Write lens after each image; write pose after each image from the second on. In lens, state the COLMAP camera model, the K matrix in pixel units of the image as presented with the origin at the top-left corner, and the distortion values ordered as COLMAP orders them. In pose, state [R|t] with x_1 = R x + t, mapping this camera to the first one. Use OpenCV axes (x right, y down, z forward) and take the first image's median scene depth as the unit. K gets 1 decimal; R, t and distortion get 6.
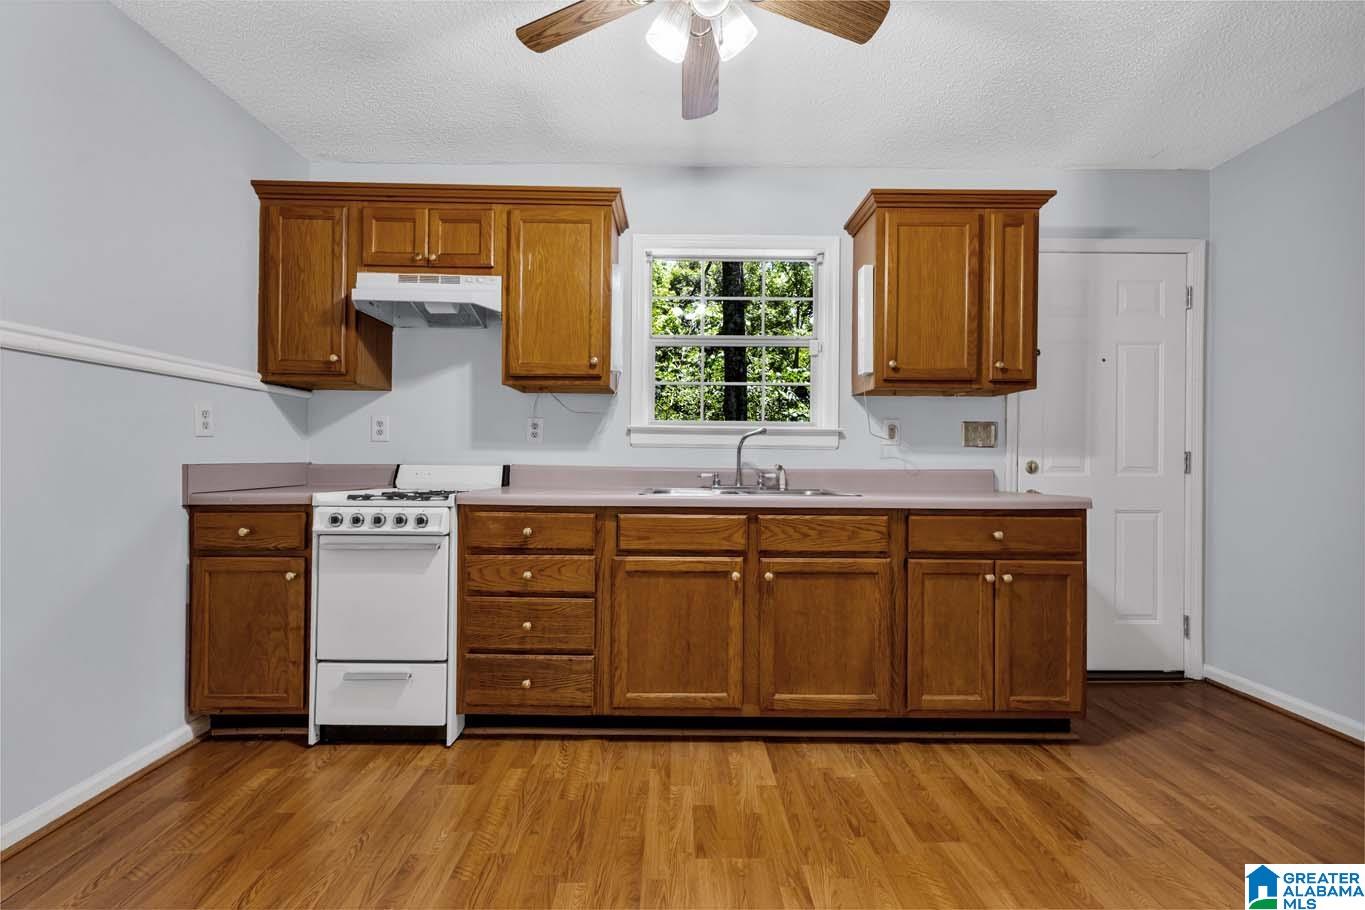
lens RADIAL K [[541.5, 0, 680.8], [0, 541.5, 456.9], [0, 0, 1]] dist [0.002364, 0.000588]
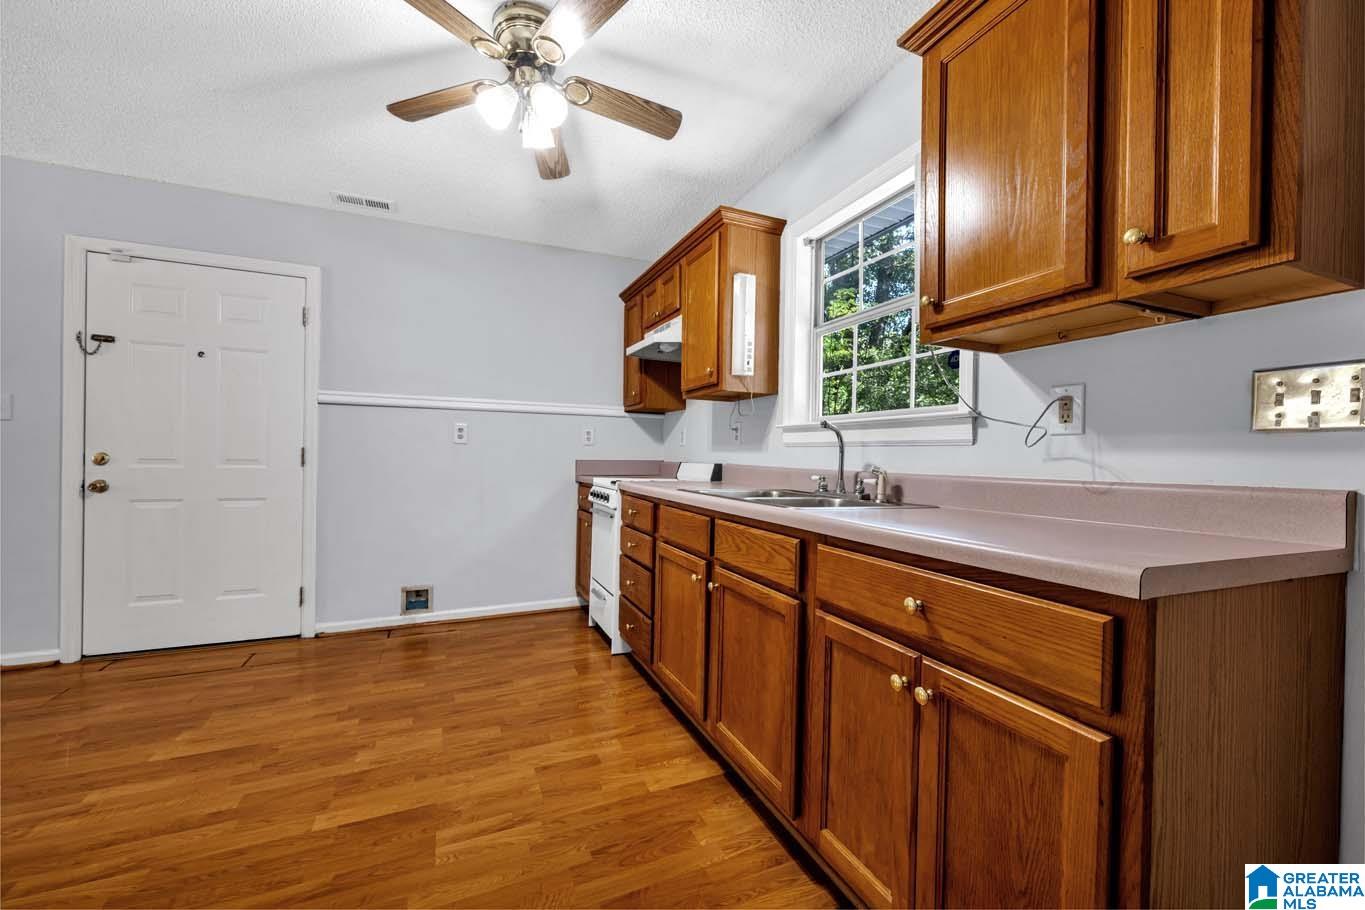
lens RADIAL K [[541.5, 0, 683.7], [0, 541.5, 456.3], [0, 0, 1]] dist [0.002364, 0.000588]
pose [[0.389886, -0.001487, -0.920862, 0.965467], [-0.006895, 0.999966, -0.004534, 0.006383], [0.920837, 0.008117, 0.389863, 0.590682]]
